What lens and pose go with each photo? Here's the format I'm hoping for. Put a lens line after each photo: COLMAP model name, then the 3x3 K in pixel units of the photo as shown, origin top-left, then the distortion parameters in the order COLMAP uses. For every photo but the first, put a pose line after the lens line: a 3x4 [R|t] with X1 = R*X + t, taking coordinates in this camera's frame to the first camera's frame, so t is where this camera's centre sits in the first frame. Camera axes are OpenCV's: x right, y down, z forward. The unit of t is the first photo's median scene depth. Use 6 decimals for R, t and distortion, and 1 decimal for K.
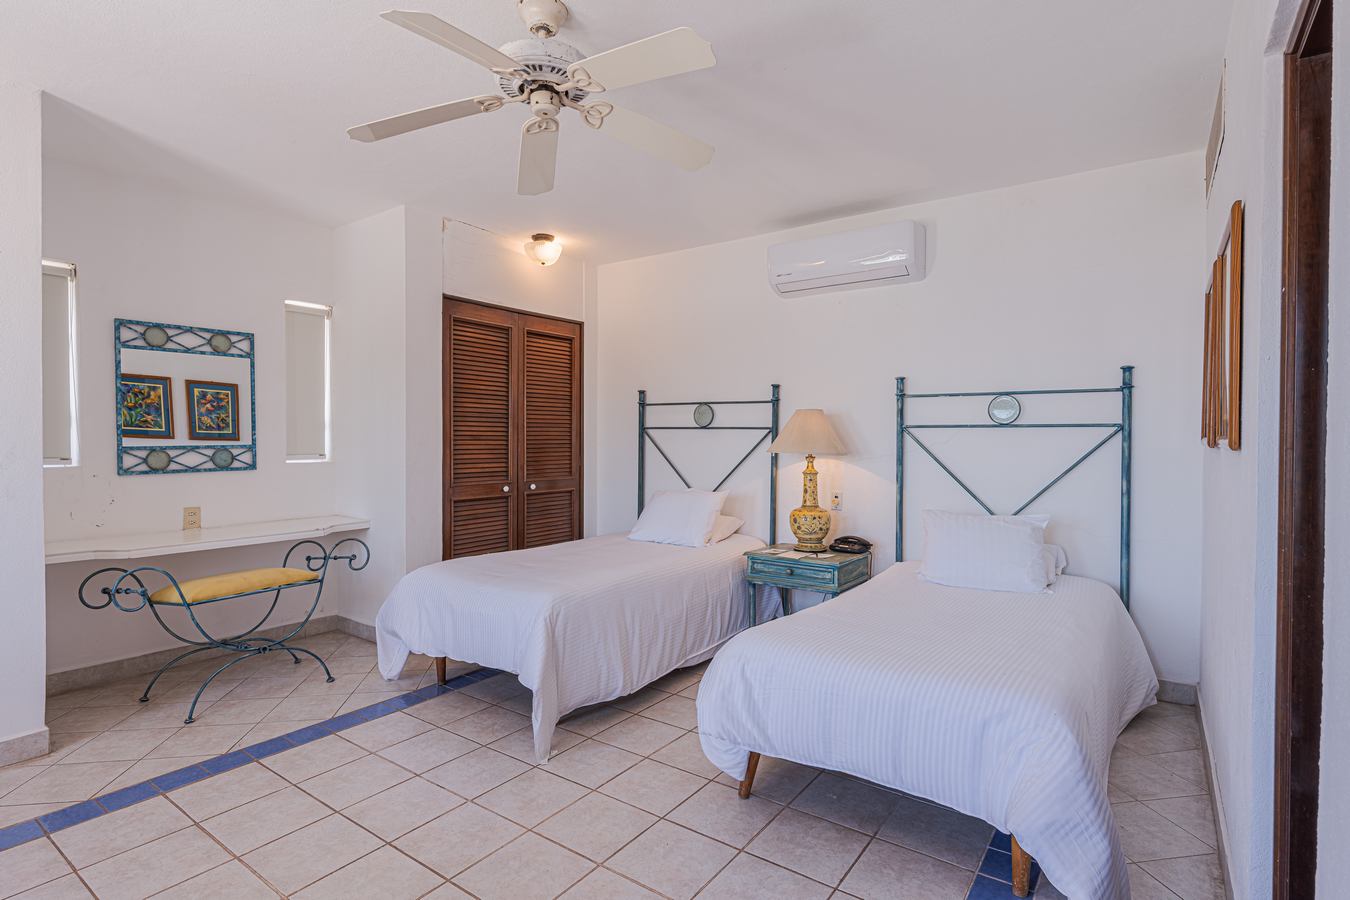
lens RADIAL K [[685.8, 0, 708.4], [0, 685.8, 439.5], [0, 0, 1]] dist [-0.005817, -0.000260]
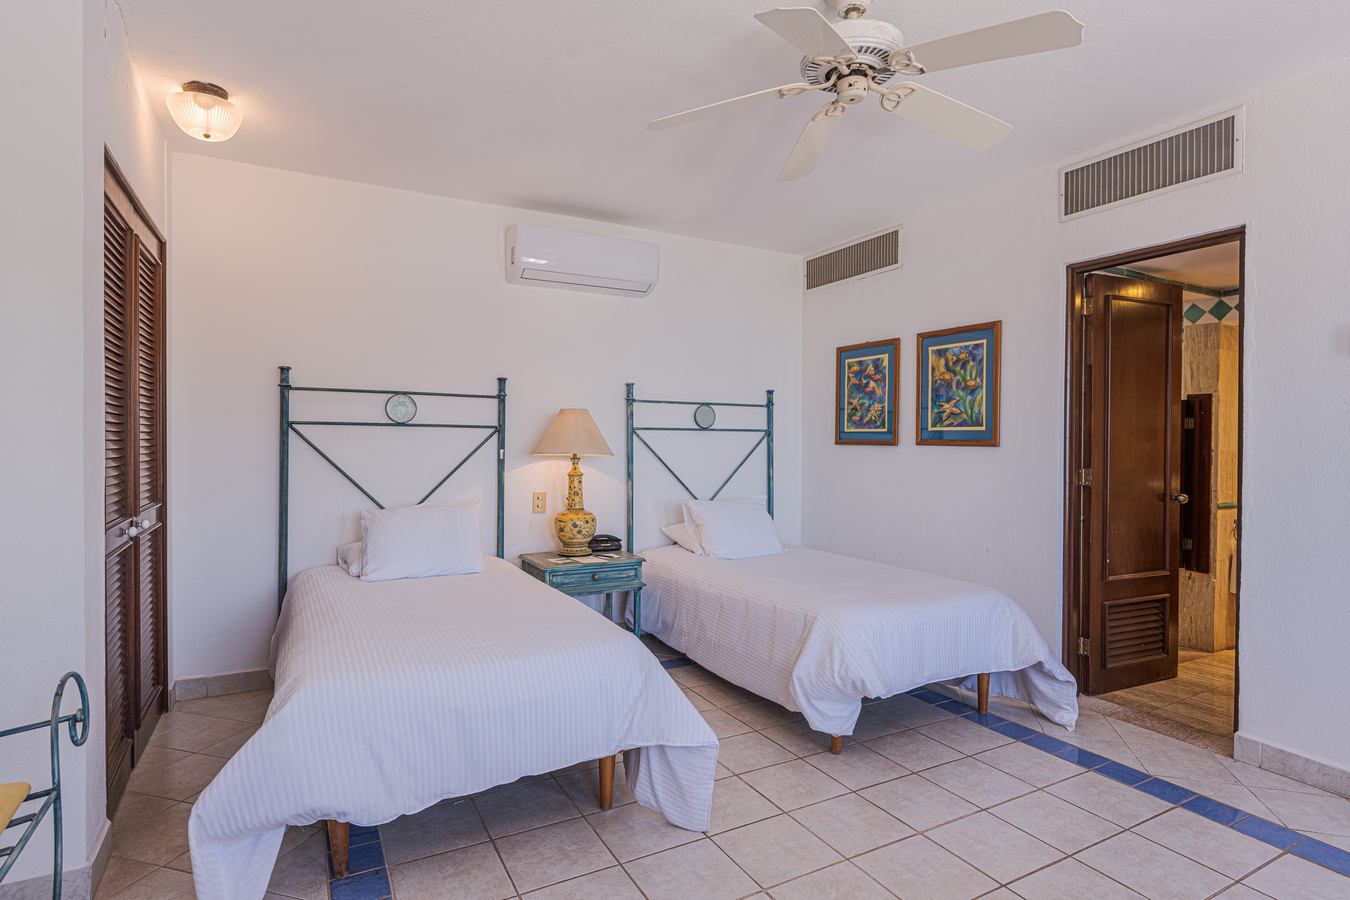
lens RADIAL K [[685.8, 0, 677.6], [0, 685.8, 448.7], [0, 0, 1]] dist [-0.005817, -0.000260]
pose [[0.457422, -0.010467, 0.889188, -0.651778], [-0.003516, 0.999902, 0.013579, -0.001544], [-0.889243, -0.009338, 0.457340, 0.430268]]
